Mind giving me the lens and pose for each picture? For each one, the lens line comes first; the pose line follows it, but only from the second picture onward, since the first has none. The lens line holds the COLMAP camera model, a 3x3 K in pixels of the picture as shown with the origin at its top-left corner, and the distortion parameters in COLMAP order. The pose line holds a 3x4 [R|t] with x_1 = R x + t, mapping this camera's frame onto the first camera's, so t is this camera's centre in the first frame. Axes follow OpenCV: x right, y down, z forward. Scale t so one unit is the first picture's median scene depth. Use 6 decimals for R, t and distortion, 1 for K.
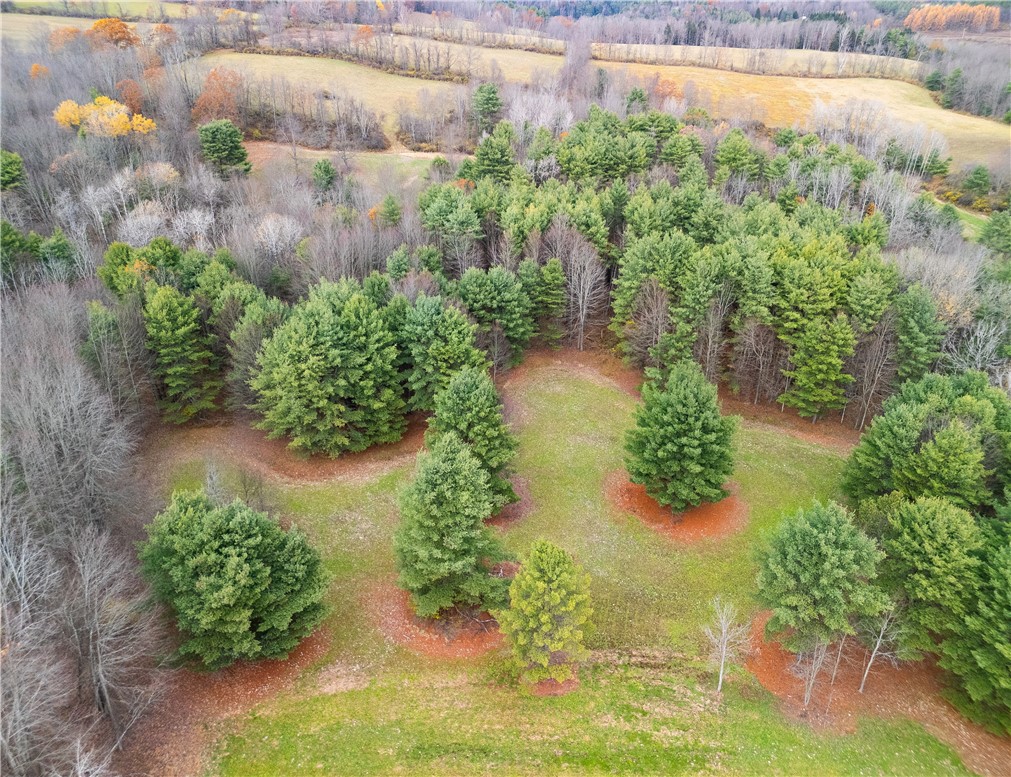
lens RADIAL K [[751.6, 0, 506.4], [0, 751.6, 388.2], [0, 0, 1]] dist [0.034366, -0.001665]
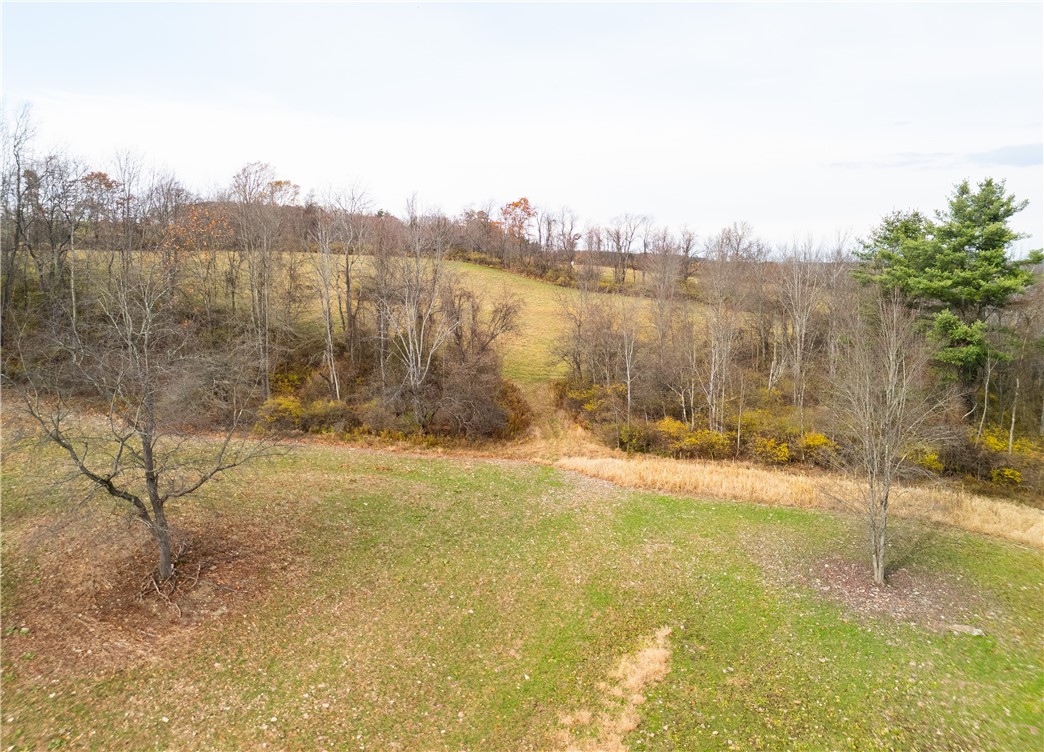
lens RADIAL K [[773.8, 0, 521.9], [0, 773.8, 375.7], [0, 0, 1]] dist [0.052480, 0.000603]
pose [[0.979438, 0.022953, -0.200435, -0.106422], [-0.097985, 0.922578, -0.373160, -0.244389], [0.176352, 0.385127, 0.905857, 0.773184]]
